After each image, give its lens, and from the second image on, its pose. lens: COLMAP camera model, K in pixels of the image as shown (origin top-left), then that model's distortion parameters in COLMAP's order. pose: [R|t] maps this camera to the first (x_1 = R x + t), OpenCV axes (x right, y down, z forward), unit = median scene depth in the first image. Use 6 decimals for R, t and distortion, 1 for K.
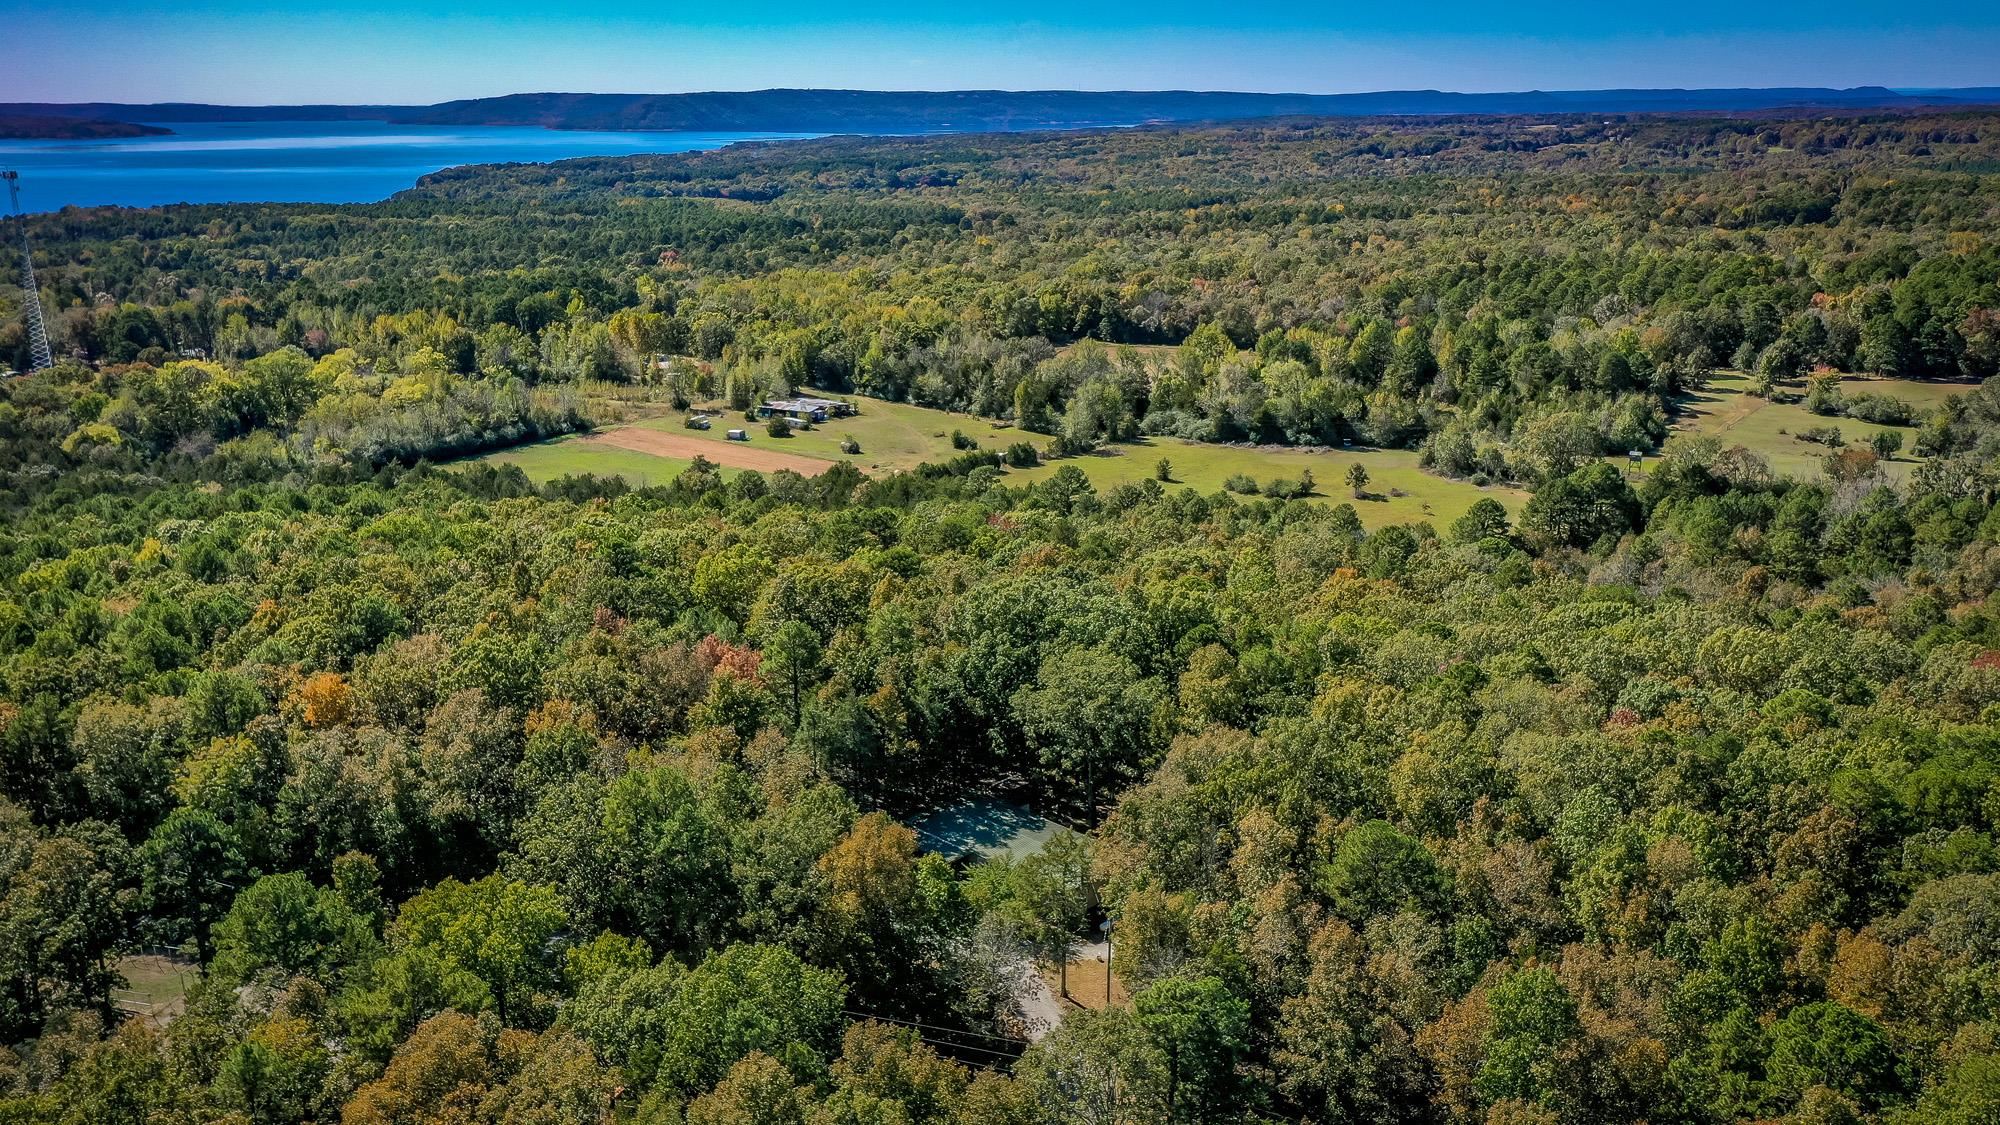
lens RADIAL K [[1571.6, 0, 1000.0], [0, 1571.6, 562.5], [0, 0, 1]] dist [0.012682, 0.008086]
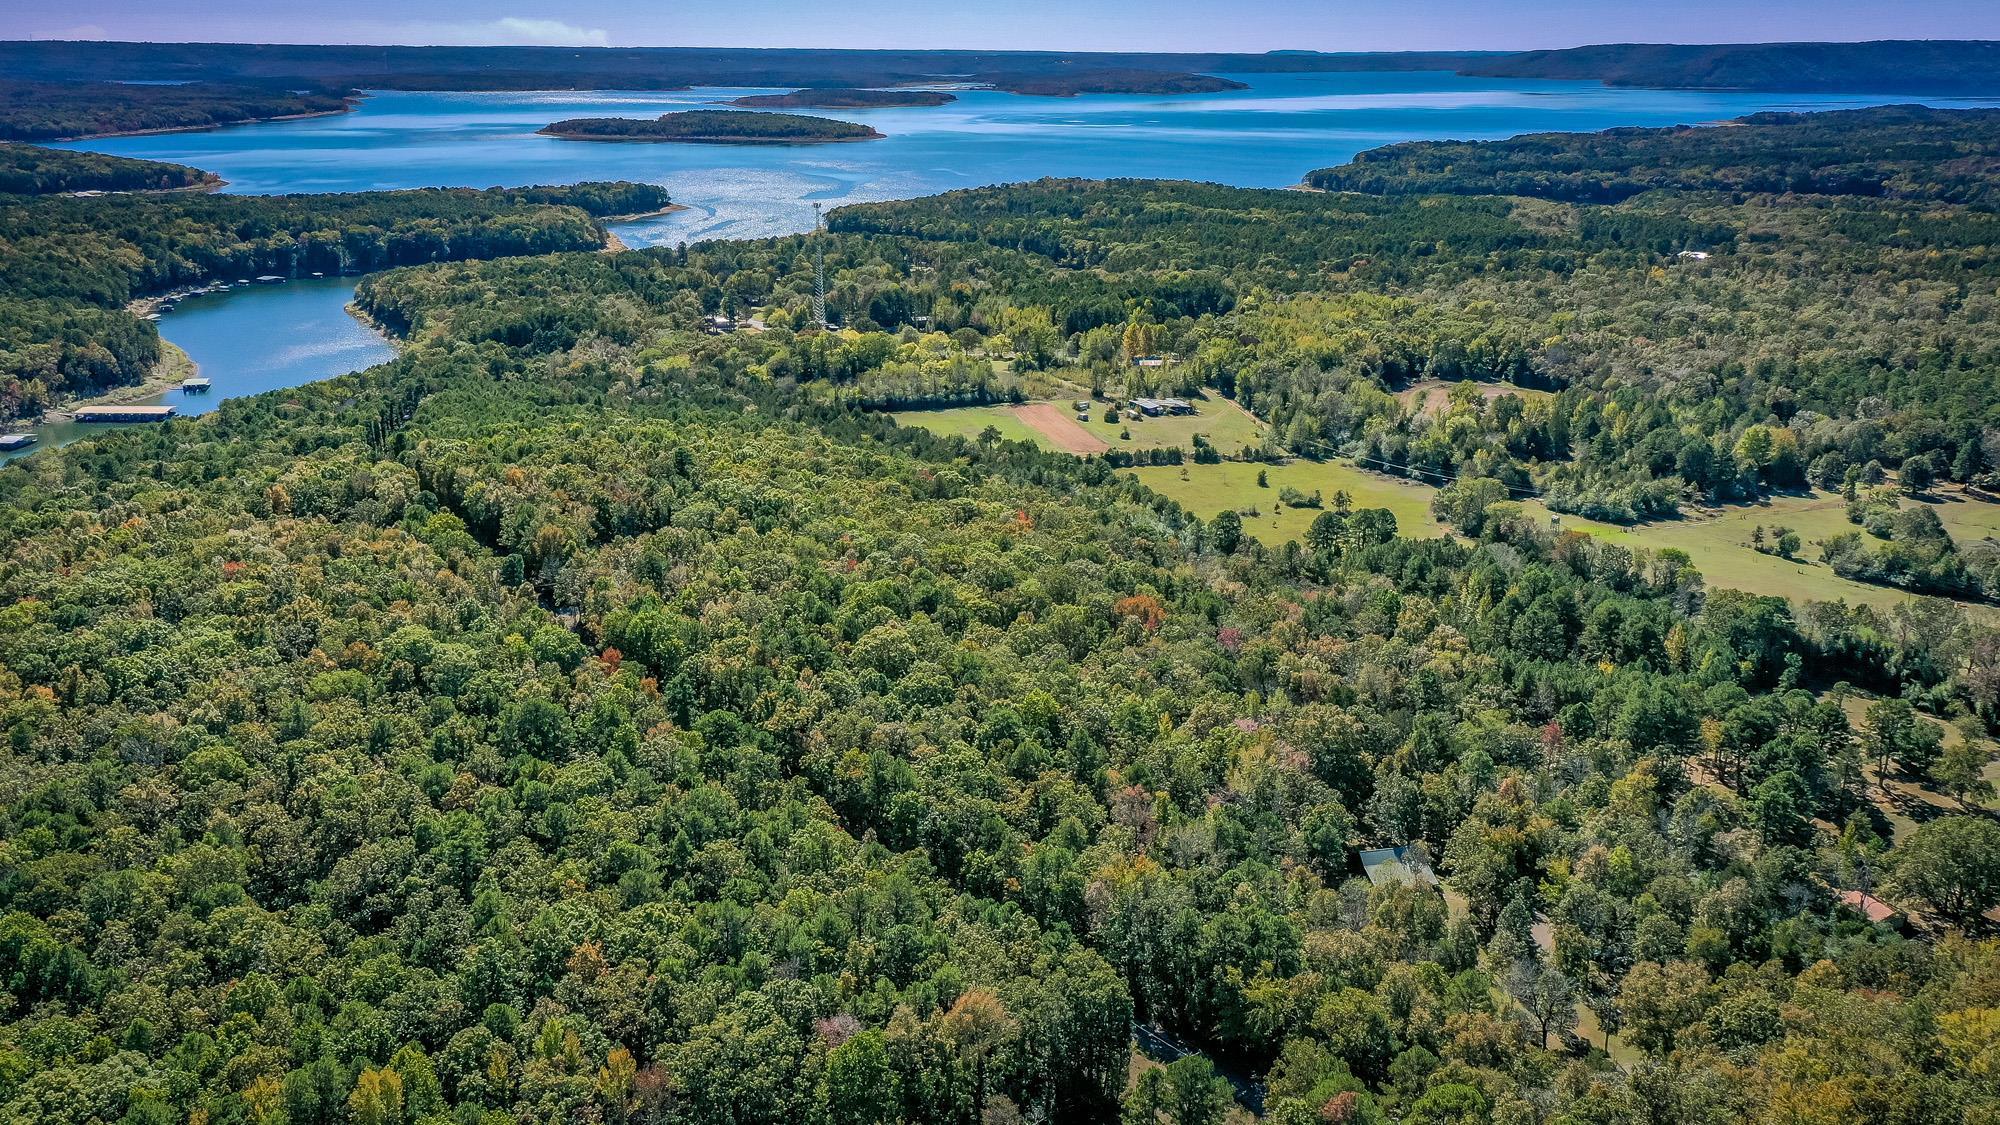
lens RADIAL K [[1646.7, 0, 1011.6], [0, 1646.7, 559.7], [0, 0, 1]] dist [0.012908, 0.010343]
pose [[0.808966, 0.177455, -0.560432, 0.588684], [-0.167340, 0.983422, 0.069839, -0.038171], [0.563534, 0.037285, 0.825251, -0.296299]]
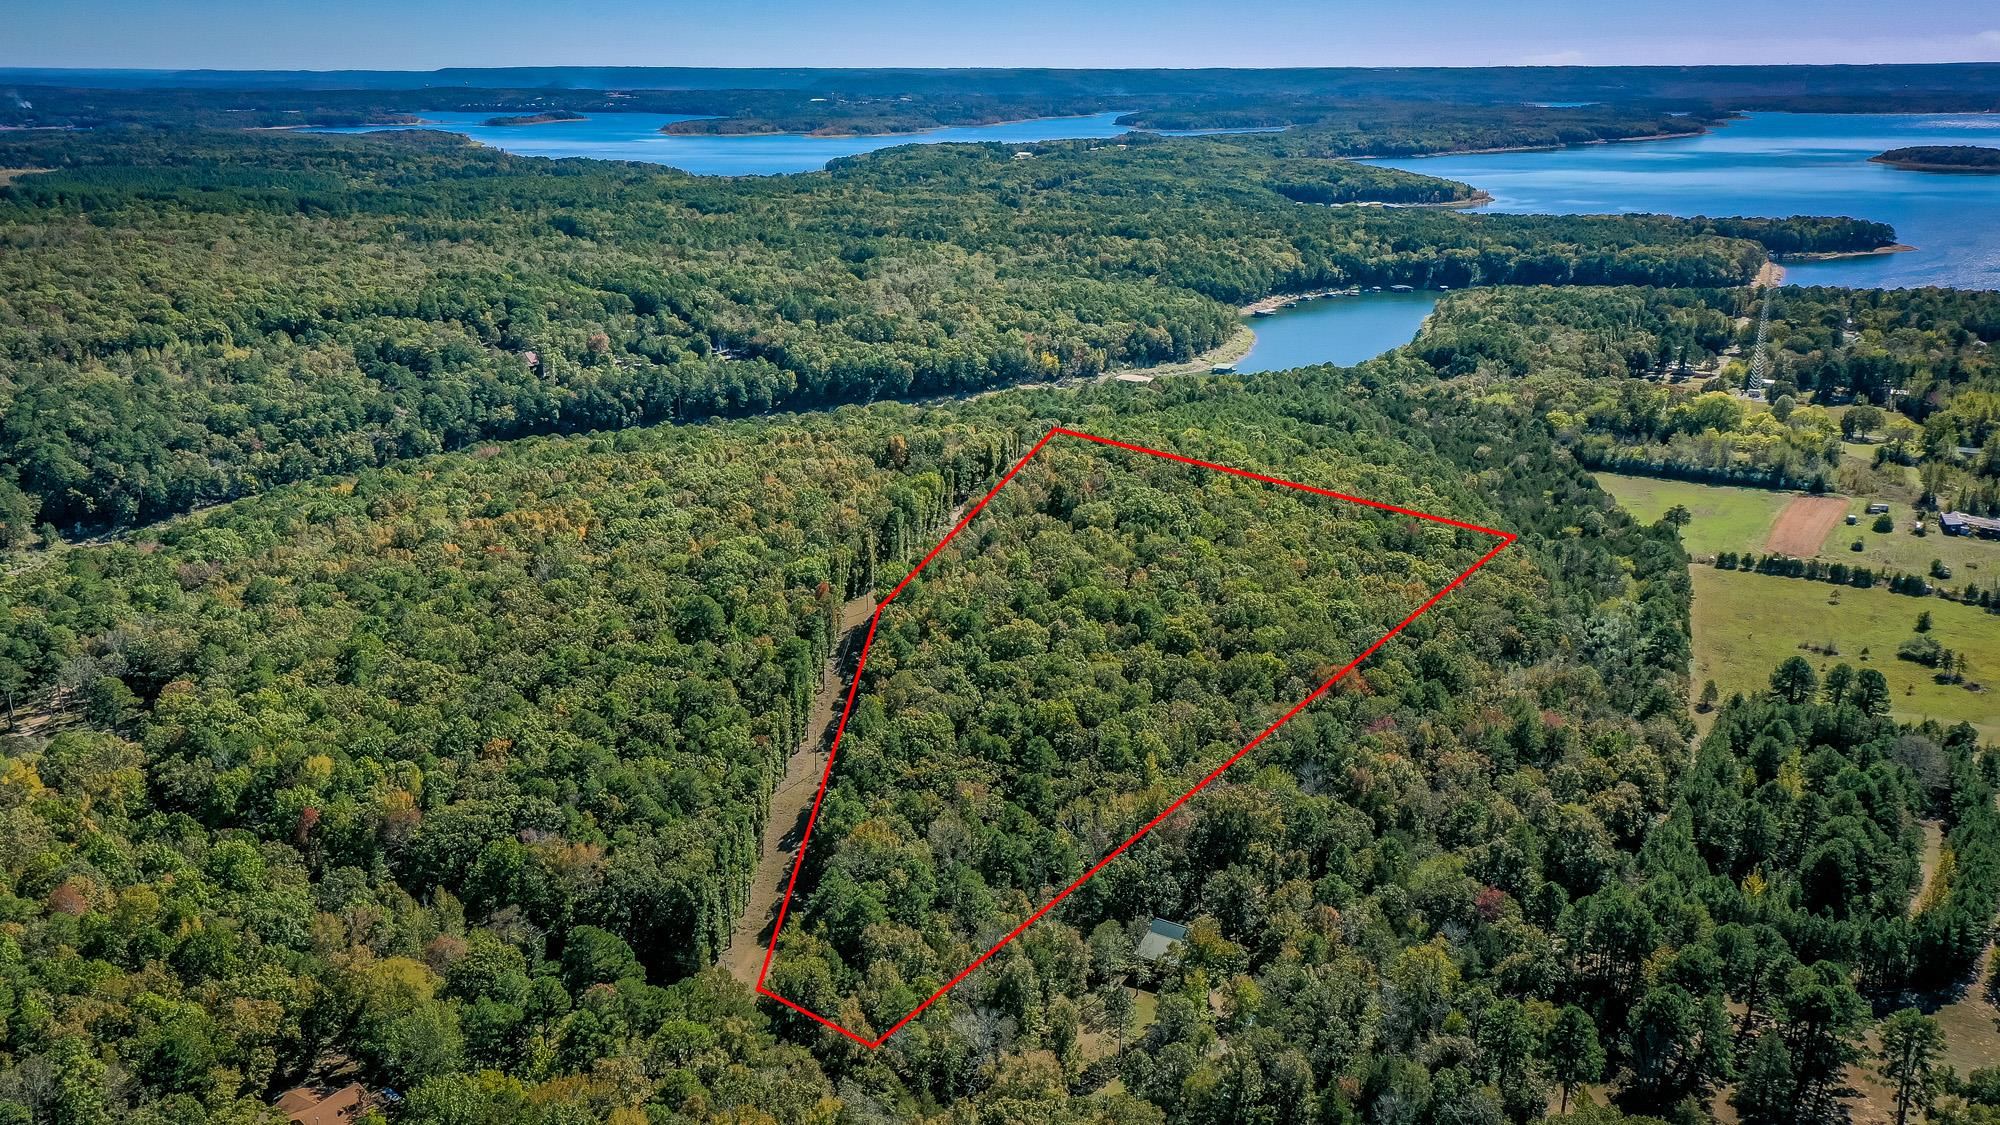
lens RADIAL K [[1620.5, 0, 1015.5], [0, 1620.5, 565.6], [0, 0, 1]] dist [0.013032, 0.012876]
pose [[0.139891, 0.289621, -0.946863, 0.878653], [-0.270754, 0.931010, 0.244770, -0.160525], [0.952430, 0.222125, 0.208656, 0.049397]]
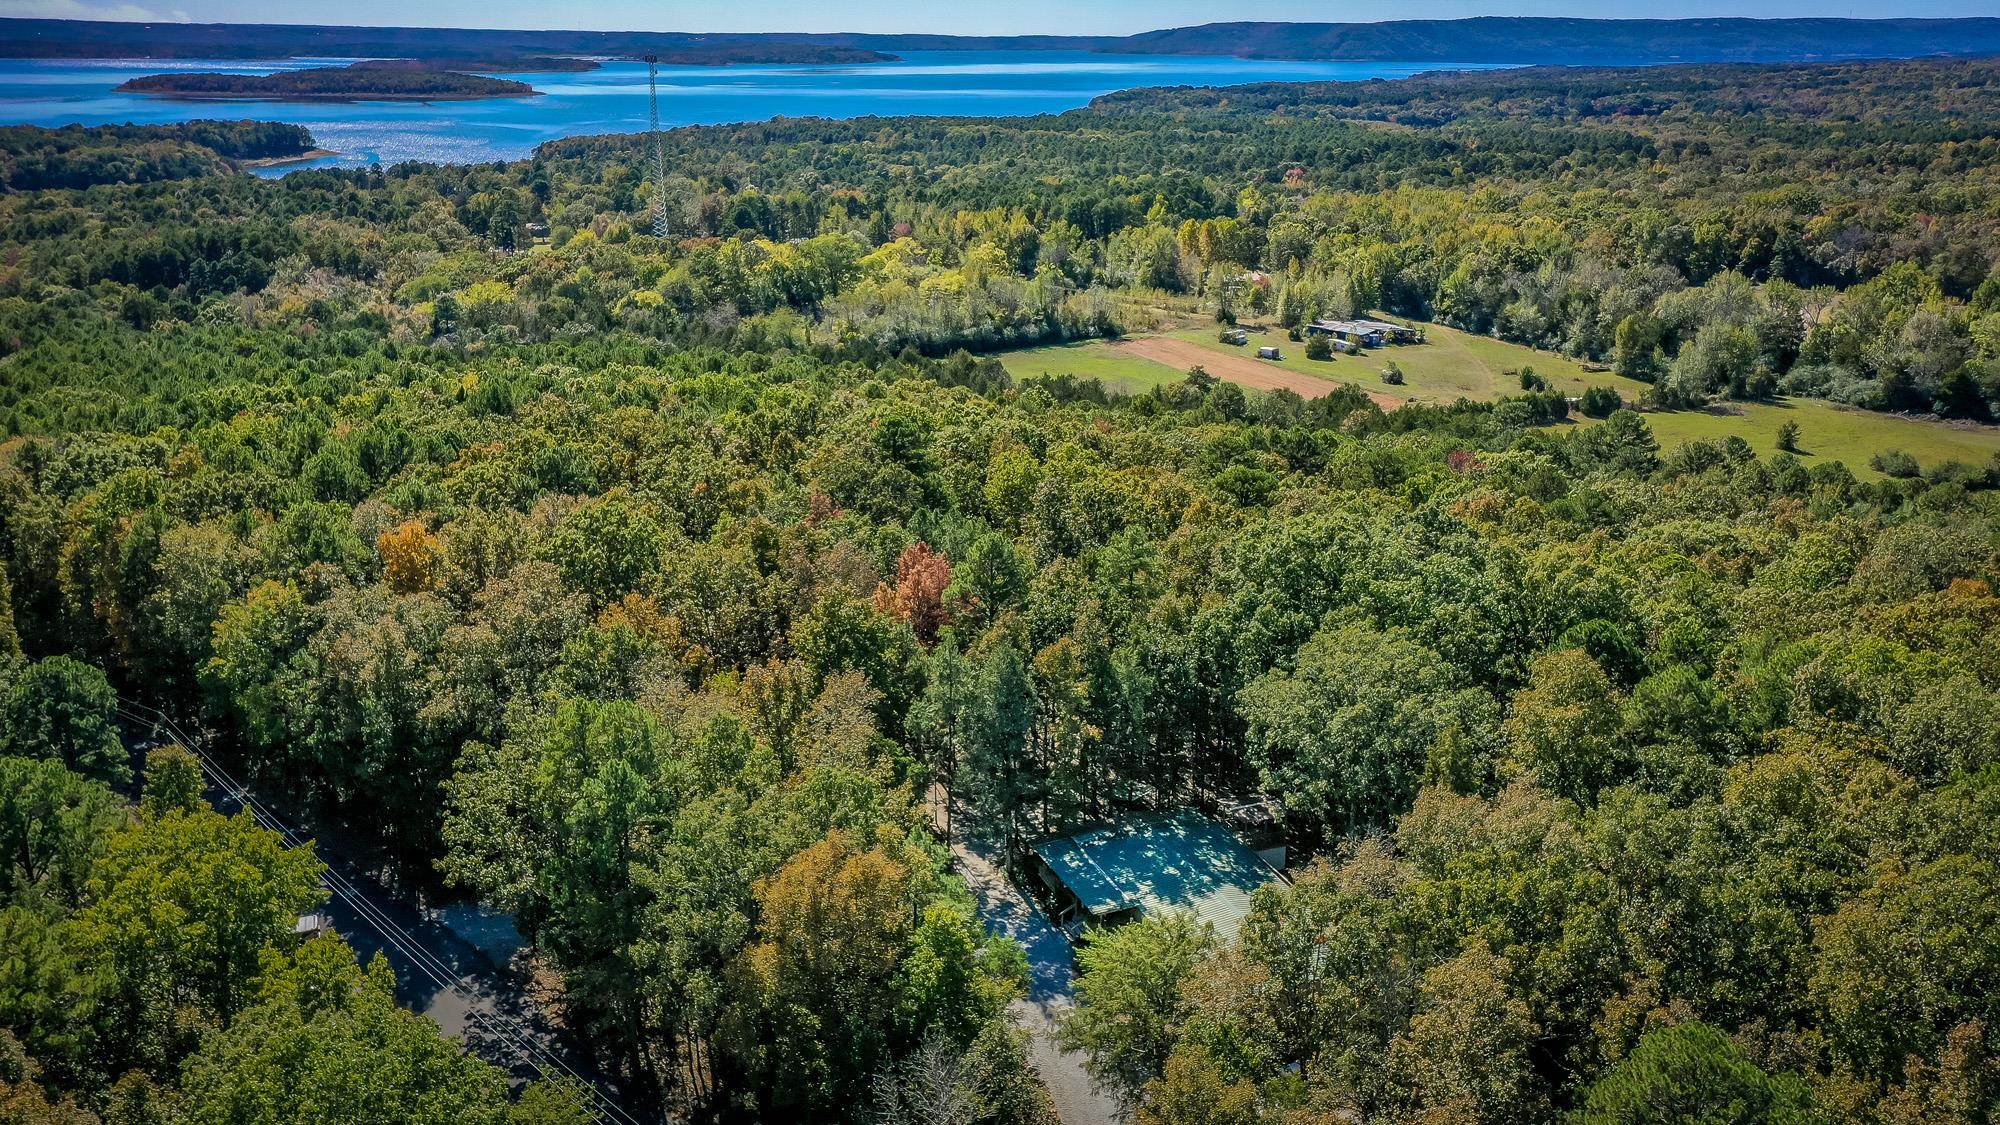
lens RADIAL K [[1620.5, 0, 1015.5], [0, 1620.5, 565.6], [0, 0, 1]] dist [0.013032, 0.012876]
pose [[0.919208, 0.127817, -0.372451, 0.045885], [-0.115842, 0.991774, 0.054458, 0.002949], [0.376347, -0.006913, 0.926453, 0.093102]]
